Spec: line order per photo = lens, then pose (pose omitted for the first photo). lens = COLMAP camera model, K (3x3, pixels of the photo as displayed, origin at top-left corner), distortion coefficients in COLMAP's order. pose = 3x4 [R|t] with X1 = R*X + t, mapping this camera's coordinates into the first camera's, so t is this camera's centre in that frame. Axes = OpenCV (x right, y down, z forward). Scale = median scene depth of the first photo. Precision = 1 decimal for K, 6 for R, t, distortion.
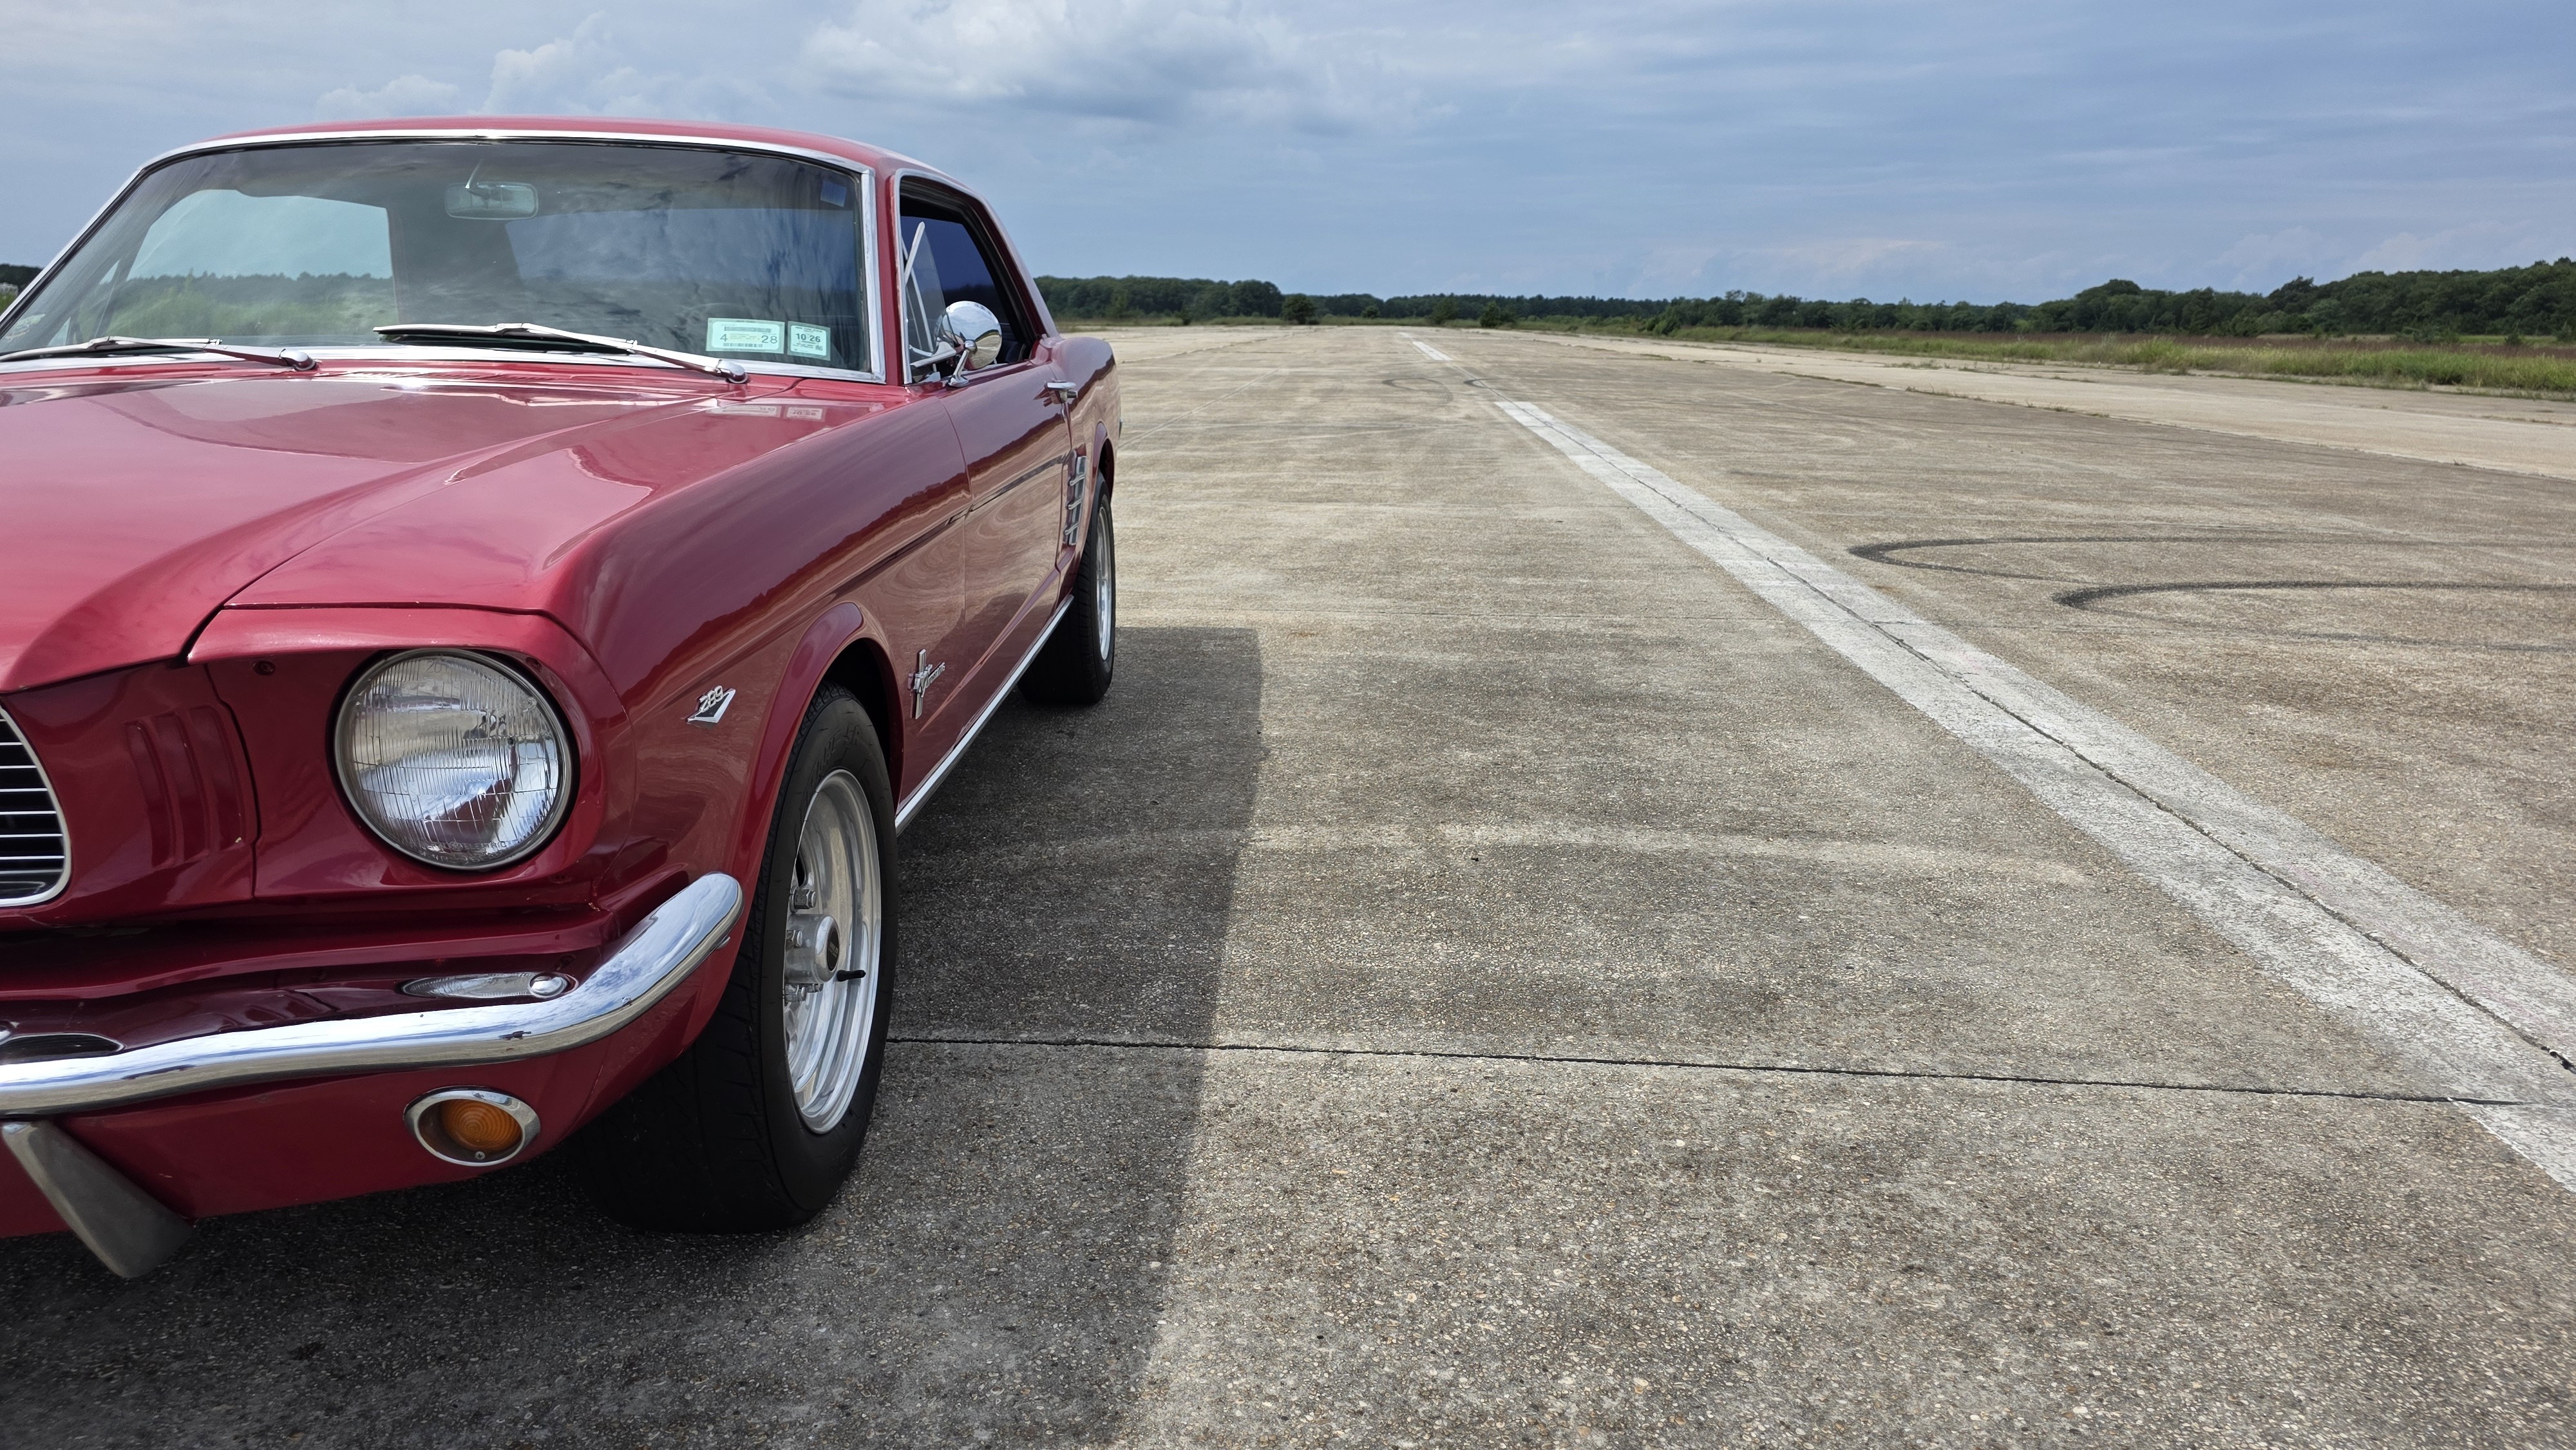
lens RADIAL K [[1737.8, 0, 1263.1], [0, 1737.8, 734.8], [0, 0, 1]] dist [0.073339, -0.072653]
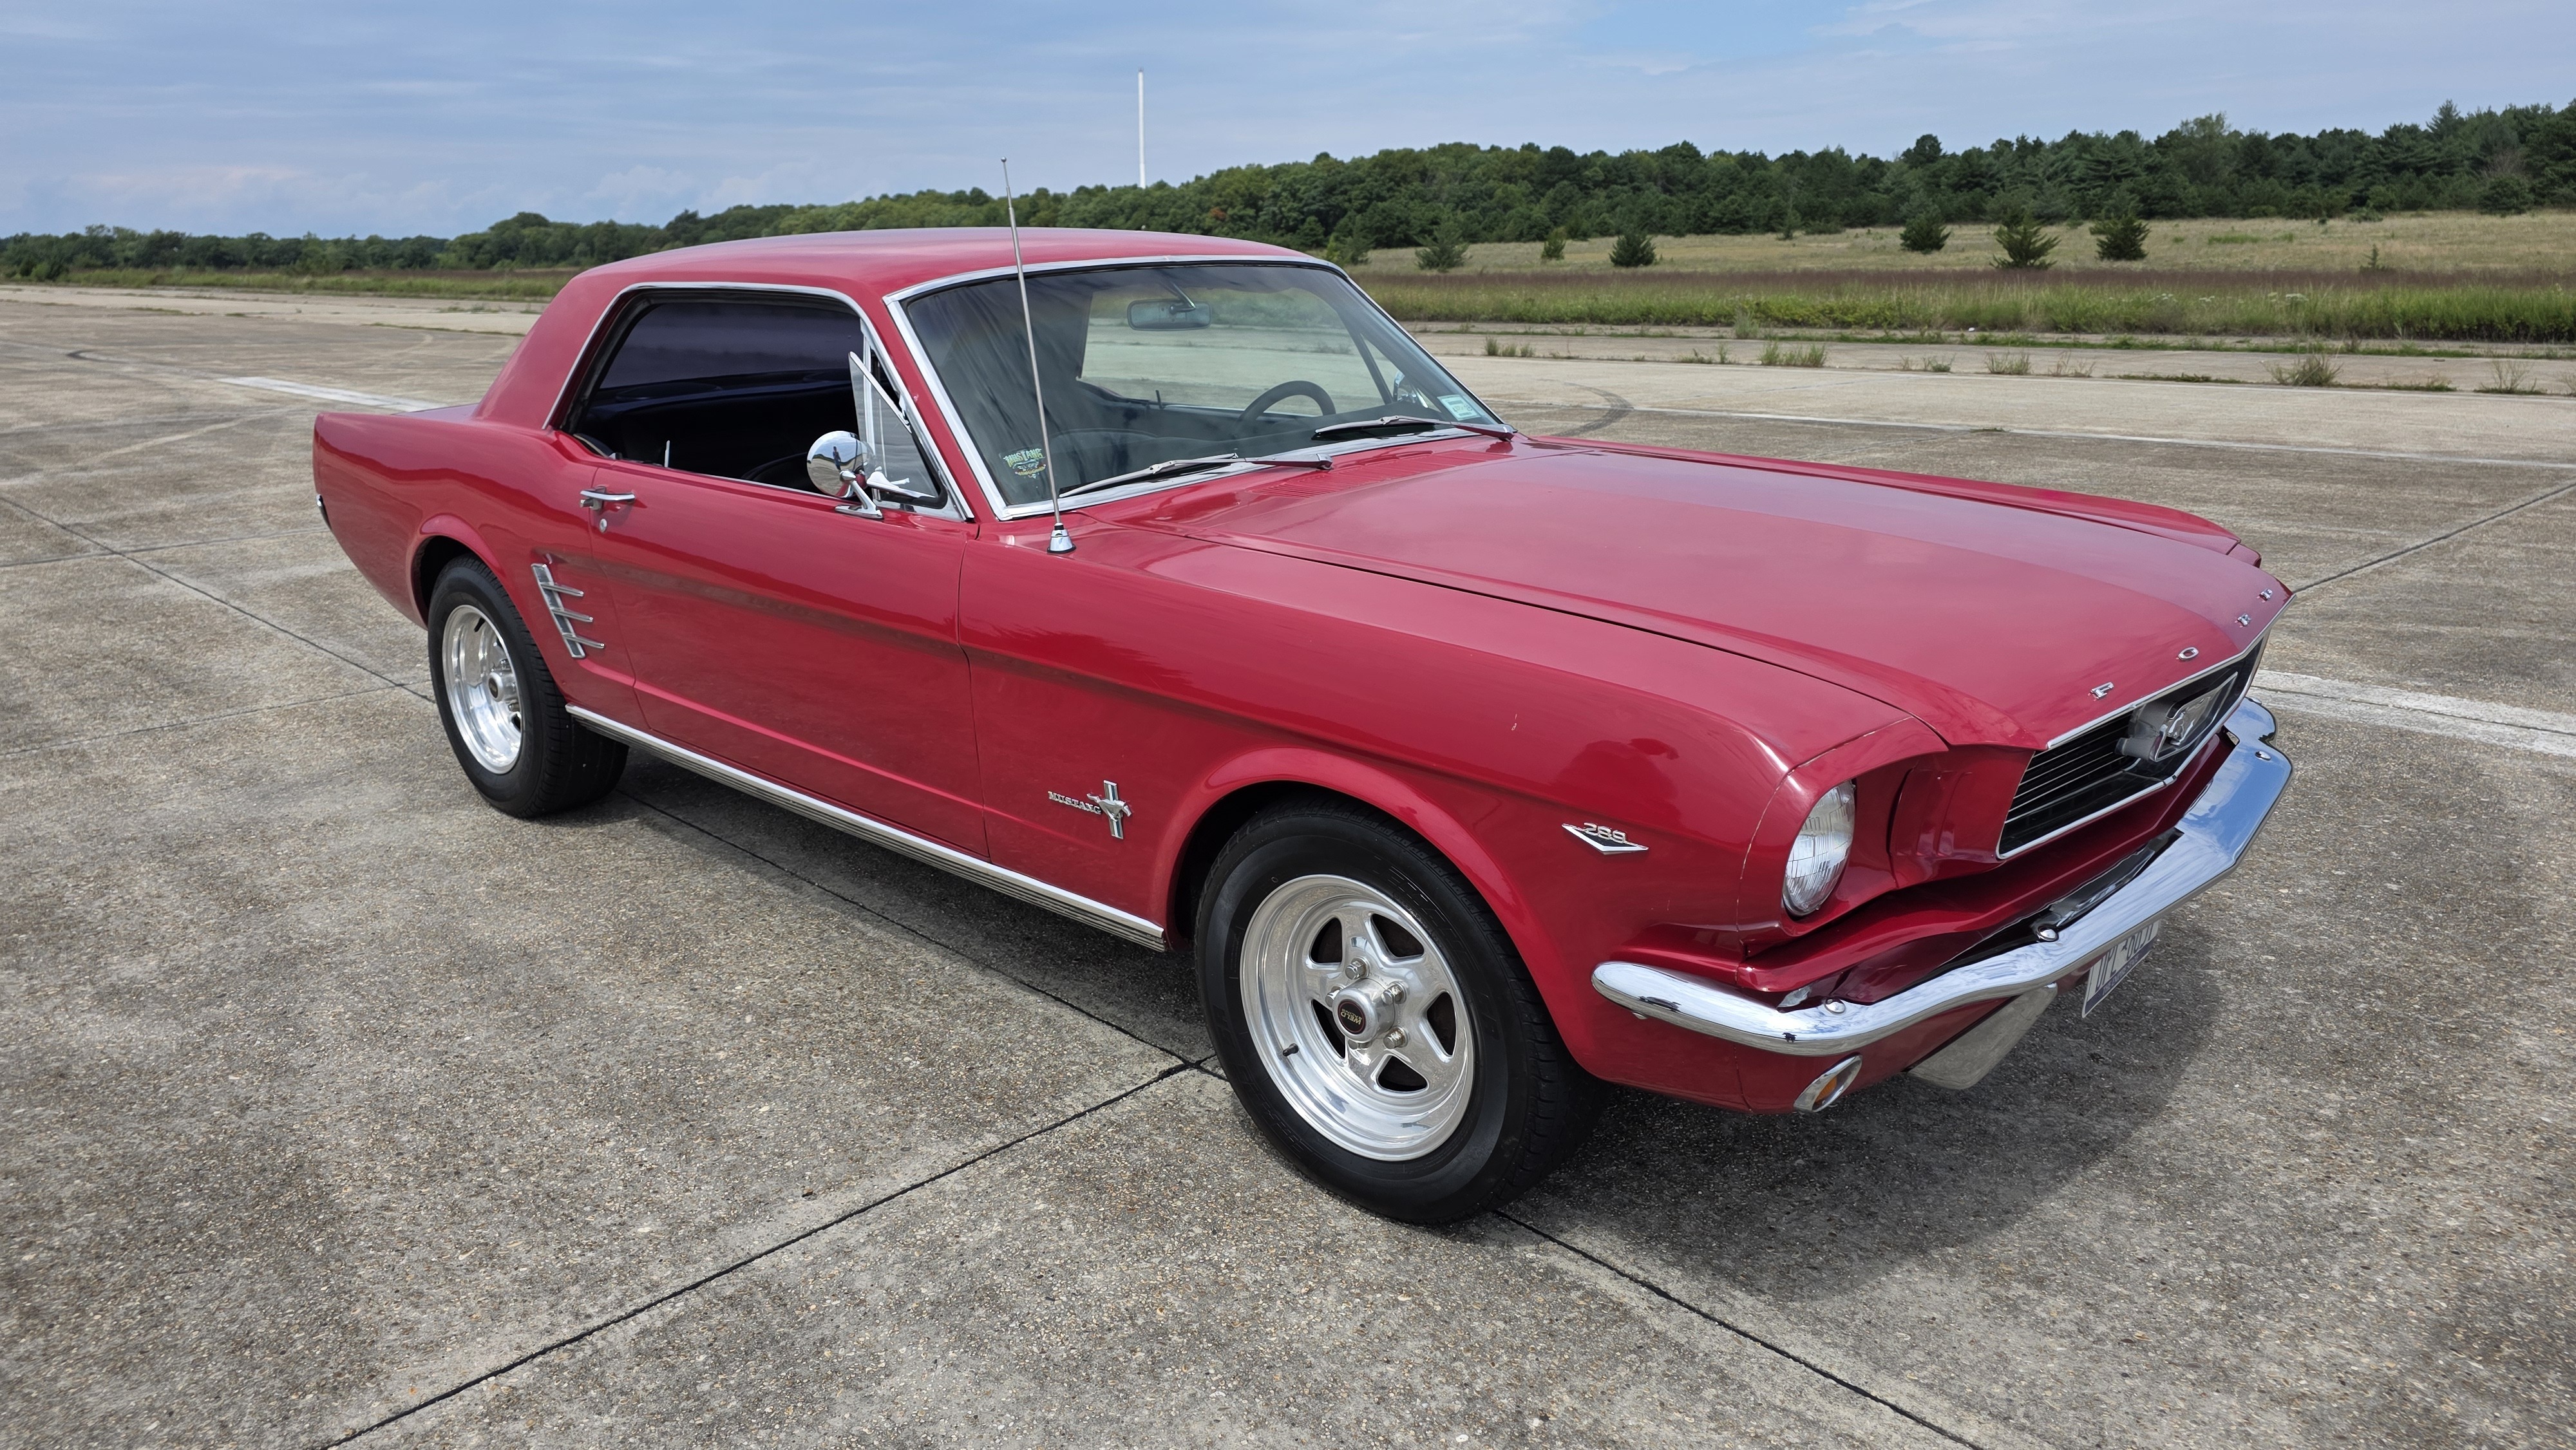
lens RADIAL K [[1724.6, 0, 1279.0], [0, 1724.6, 710.1], [0, 0, 1]] dist [0.070333, -0.068999]
pose [[0.670184, -0.214325, 0.710576, -1.122307], [0.196558, 0.974467, 0.108535, -0.133929], [-0.715695, 0.066931, 0.695199, 0.126536]]
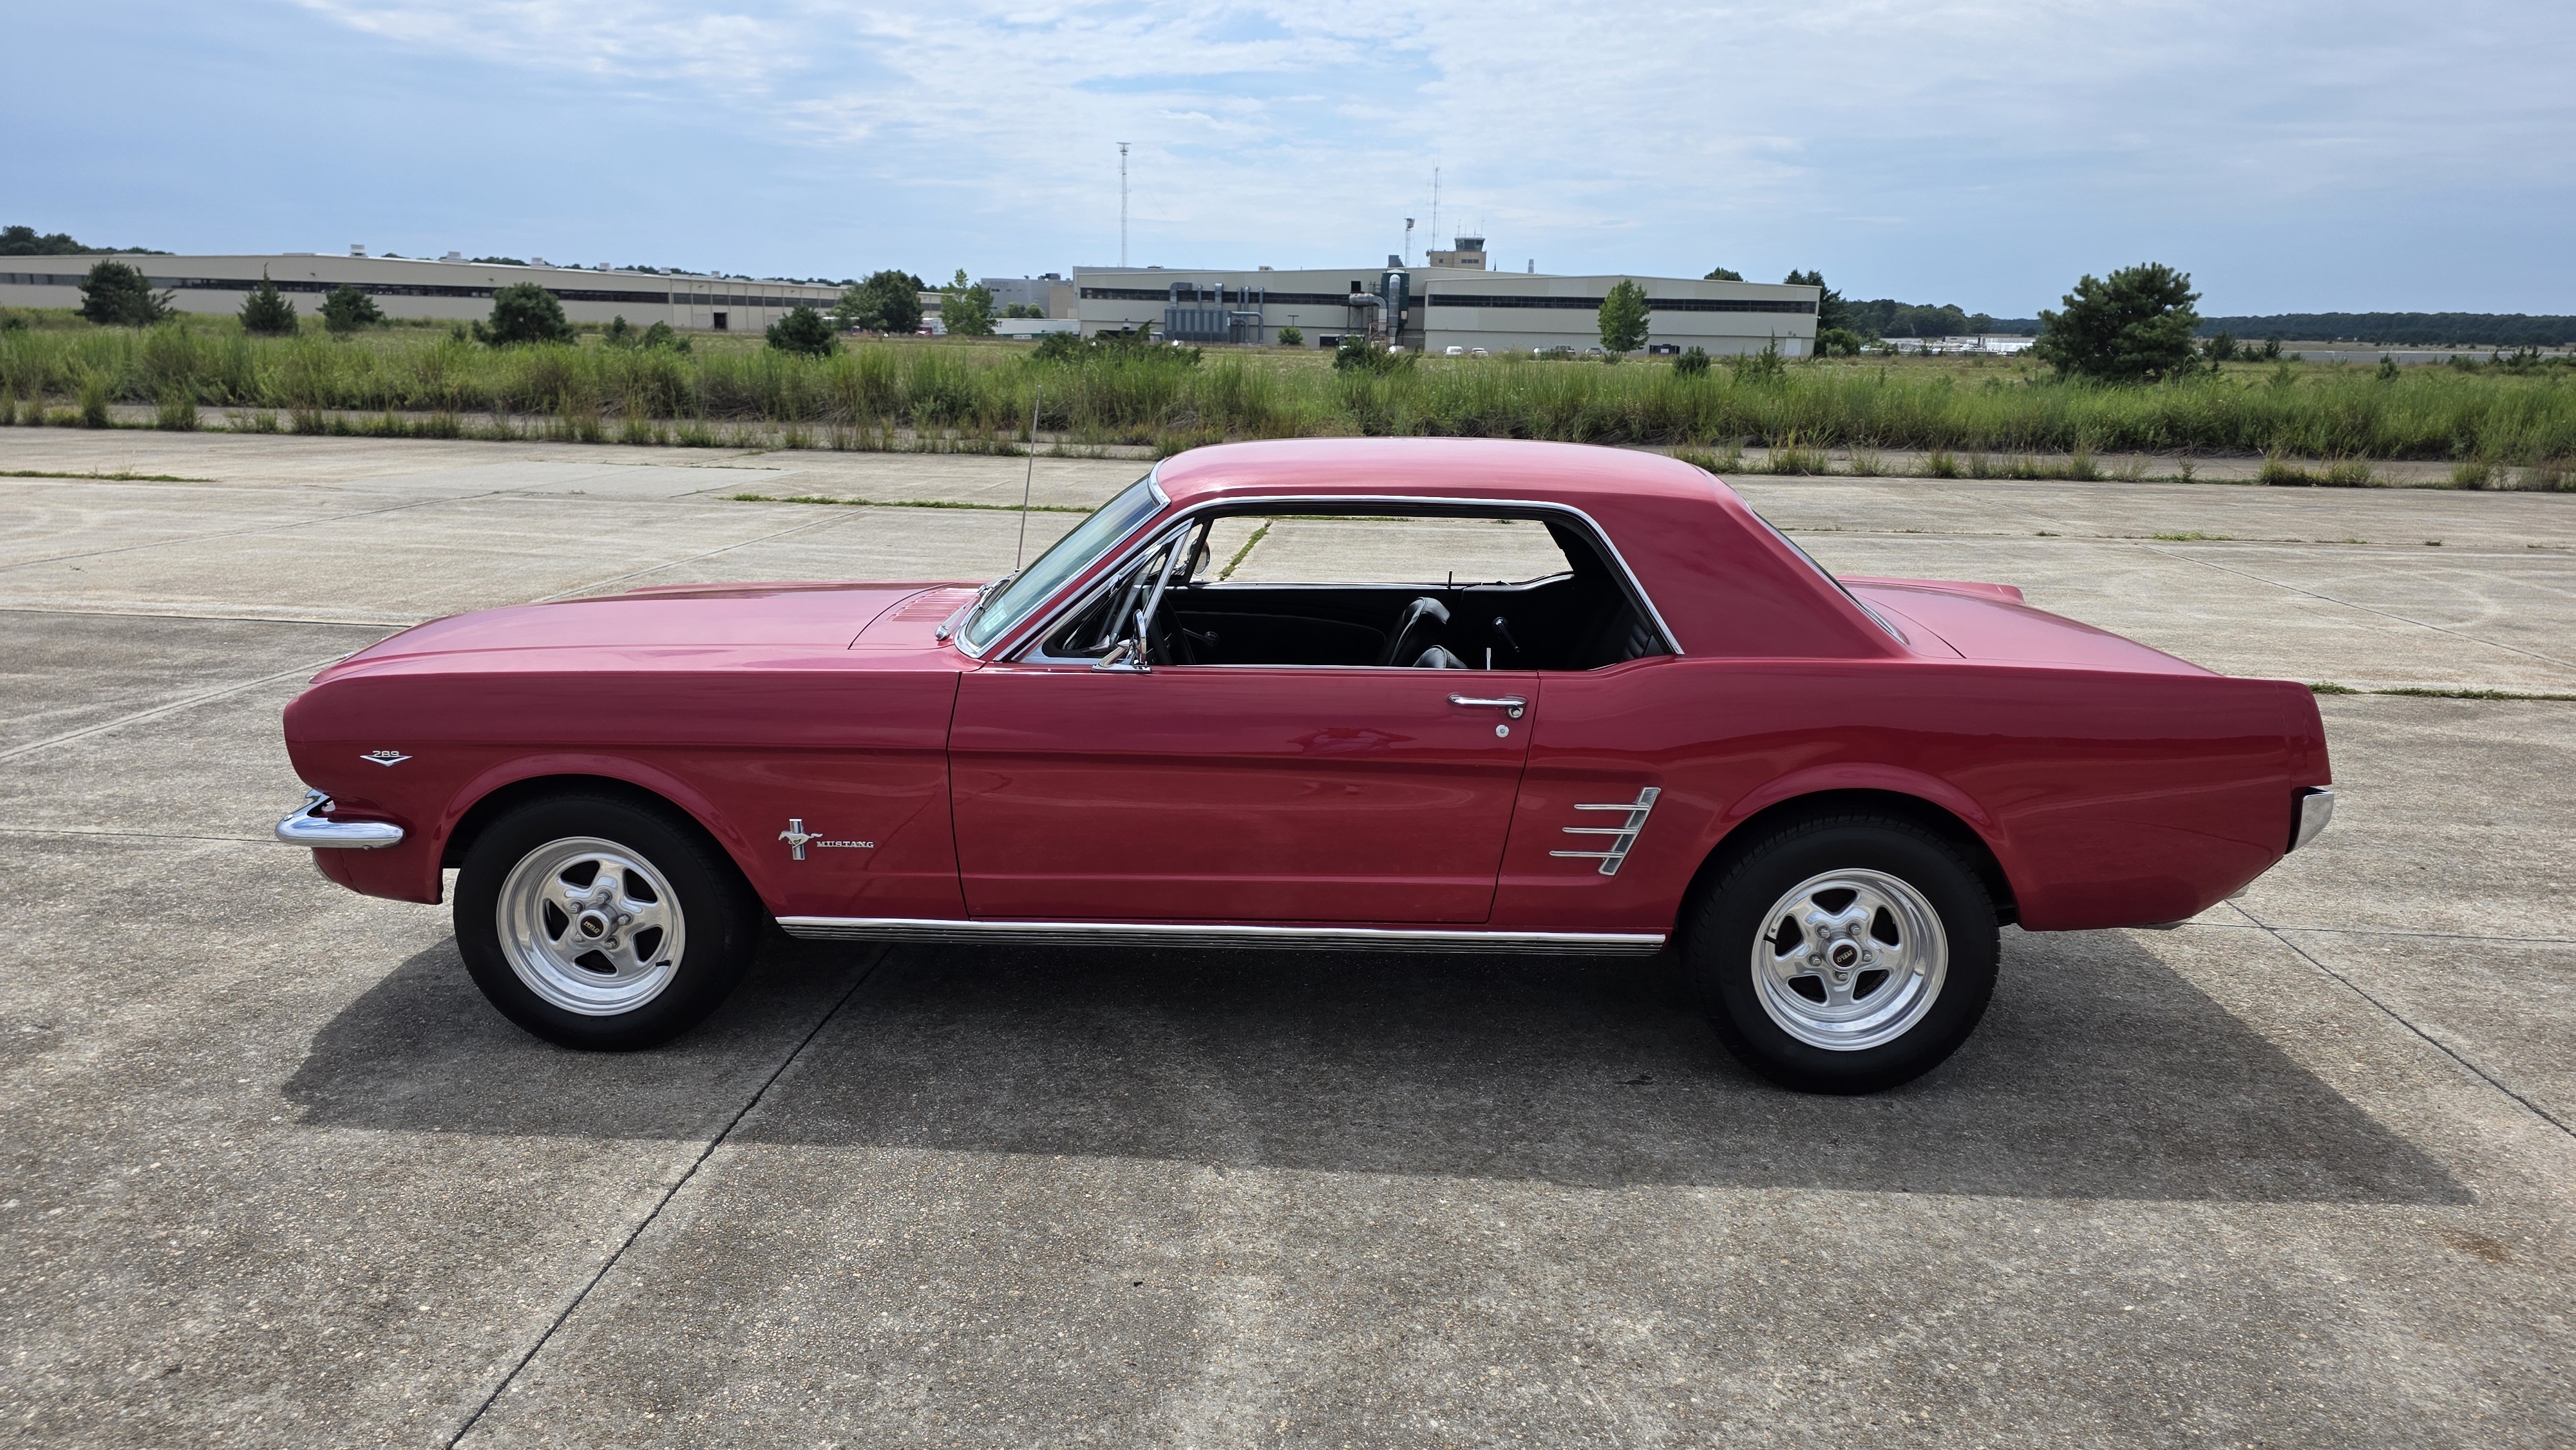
lens RADIAL K [[1724.6, 0, 1279.0], [0, 1724.6, 710.1], [0, 0, 1]] dist [0.070333, -0.068999]
pose [[-0.019018, 0.202200, -0.979159, 0.927109], [-0.251802, 0.946801, 0.200409, -0.401411], [0.967592, 0.250366, 0.032908, 0.955400]]
